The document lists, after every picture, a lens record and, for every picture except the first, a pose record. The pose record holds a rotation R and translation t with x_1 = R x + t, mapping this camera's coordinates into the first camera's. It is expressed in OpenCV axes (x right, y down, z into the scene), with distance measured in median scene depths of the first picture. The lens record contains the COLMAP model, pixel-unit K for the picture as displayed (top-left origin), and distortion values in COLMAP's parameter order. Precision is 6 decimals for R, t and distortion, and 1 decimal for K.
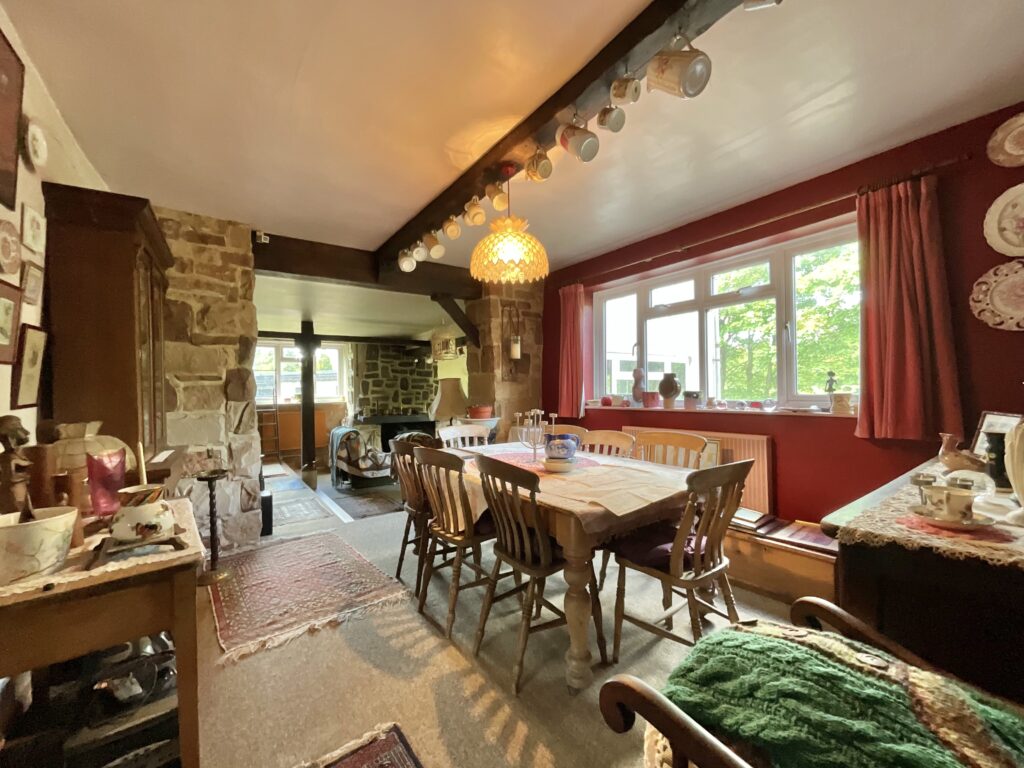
lens RADIAL K [[413.4, 0, 512.3], [0, 413.4, 385.1], [0, 0, 1]] dist [0.003012, 0.000103]
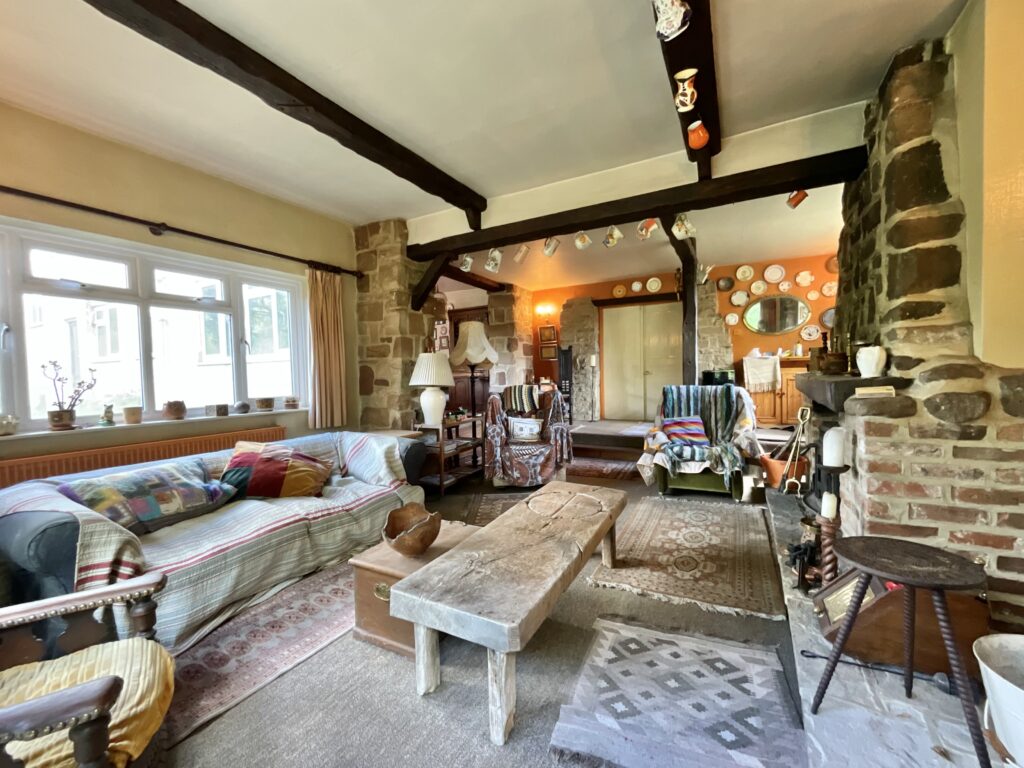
lens RADIAL K [[413.4, 0, 513.5], [0, 413.4, 385.4], [0, 0, 1]] dist [0.003012, 0.000103]
pose [[-0.434531, -0.005371, 0.900641, -0.688145], [0.031801, 0.999267, 0.021302, -0.001911], [-0.900095, 0.037897, -0.434042, 0.681476]]
